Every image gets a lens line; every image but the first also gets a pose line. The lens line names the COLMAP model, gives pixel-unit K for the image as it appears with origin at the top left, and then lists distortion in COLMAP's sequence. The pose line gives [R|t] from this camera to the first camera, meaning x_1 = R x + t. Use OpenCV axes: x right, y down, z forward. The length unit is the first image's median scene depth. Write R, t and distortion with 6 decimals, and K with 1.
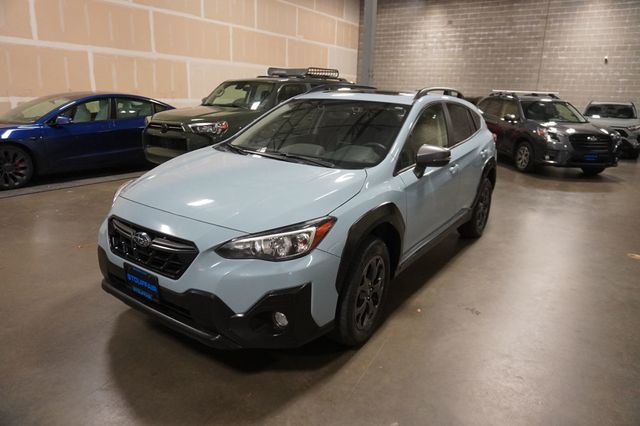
lens RADIAL K [[425.3, 0, 324.0], [0, 425.3, 215.2], [0, 0, 1]] dist [-0.002731, 0.000756]
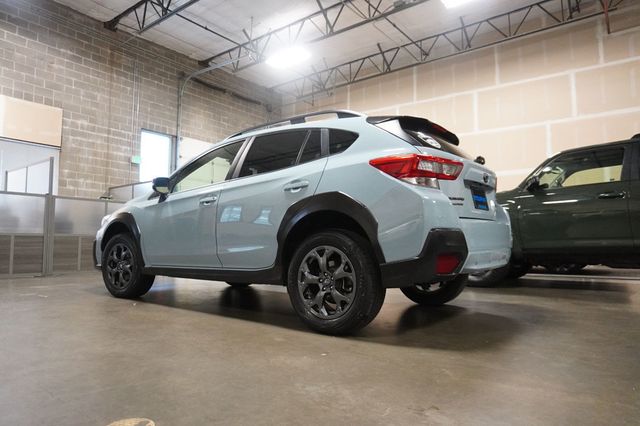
lens RADIAL K [[425.3, 0, 321.5], [0, 425.3, 210.9], [0, 0, 1]] dist [-0.002731, 0.000756]
pose [[-0.069583, -0.103017, -0.992243, 0.232362], [-0.265288, 0.960749, -0.081144, -0.013631], [0.961655, 0.257584, -0.094181, 0.250890]]
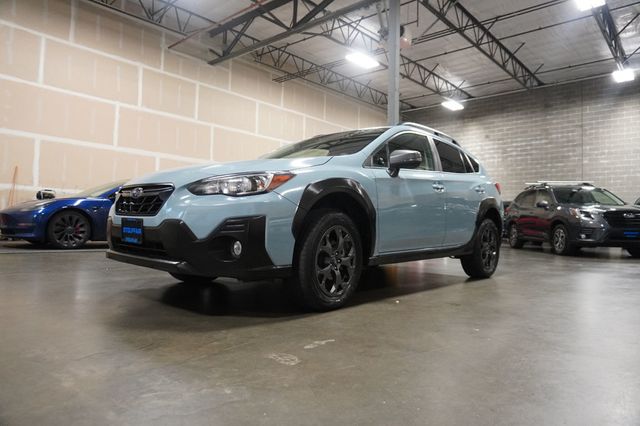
lens RADIAL K [[425.3, 0, 318.8], [0, 425.3, 213.9], [0, 0, 1]] dist [-0.002731, 0.000756]
pose [[0.990575, -0.012146, -0.136435, 0.028497], [-0.027239, 0.958700, -0.283111, 0.050205], [0.134239, 0.284159, 0.949333, -0.007385]]
